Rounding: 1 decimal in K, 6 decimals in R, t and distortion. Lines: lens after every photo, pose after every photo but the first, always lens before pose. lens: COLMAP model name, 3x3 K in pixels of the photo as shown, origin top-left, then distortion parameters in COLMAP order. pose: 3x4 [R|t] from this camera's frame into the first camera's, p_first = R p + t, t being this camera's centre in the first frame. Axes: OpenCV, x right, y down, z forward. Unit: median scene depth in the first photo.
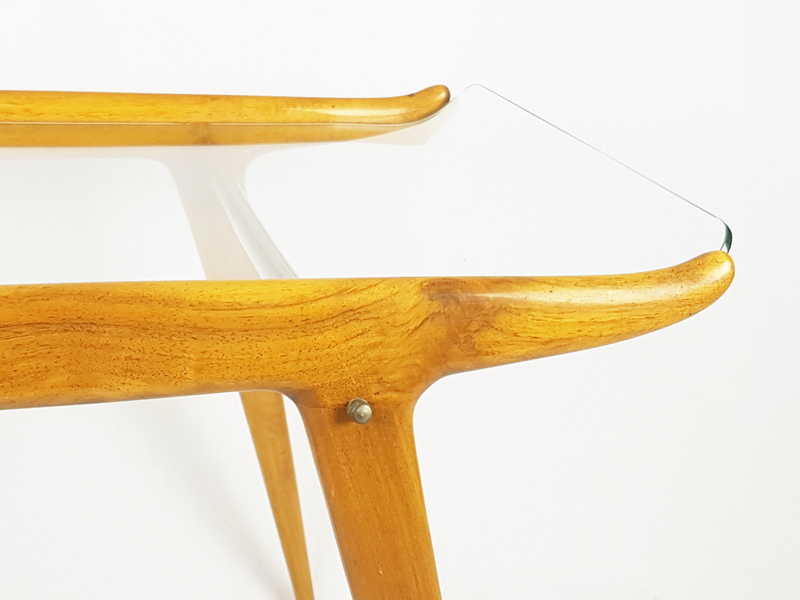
lens RADIAL K [[912.6, 0, 400.0], [0, 912.6, 300.0], [0, 0, 1]] dist [0.075235, -0.030435]
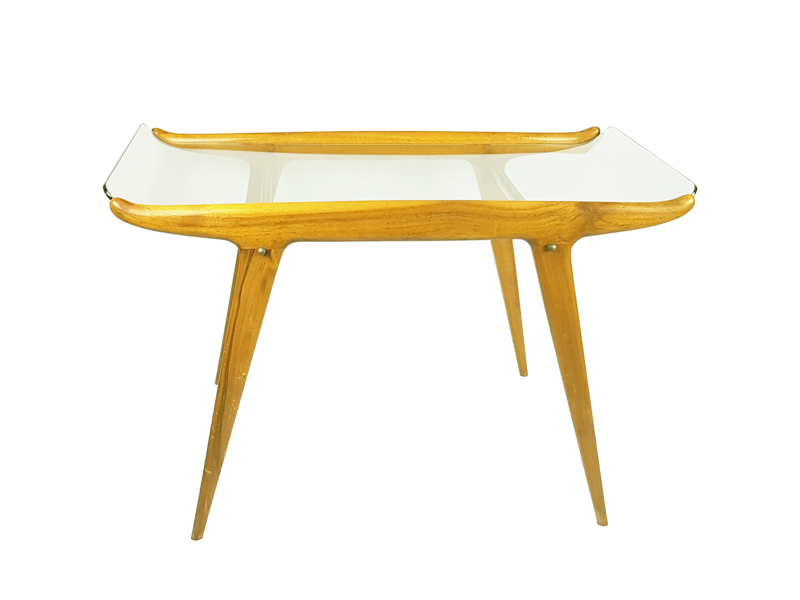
lens RADIAL K [[912.6, 0, 400.0], [0, 912.6, 300.0], [0, 0, 1]] dist [0.075235, -0.030435]
pose [[0.976829, 0.040558, -0.210142, 0.097857], [-0.041428, 0.999141, 0.000263, 0.299720], [0.209972, 0.008449, 0.977671, -1.871681]]
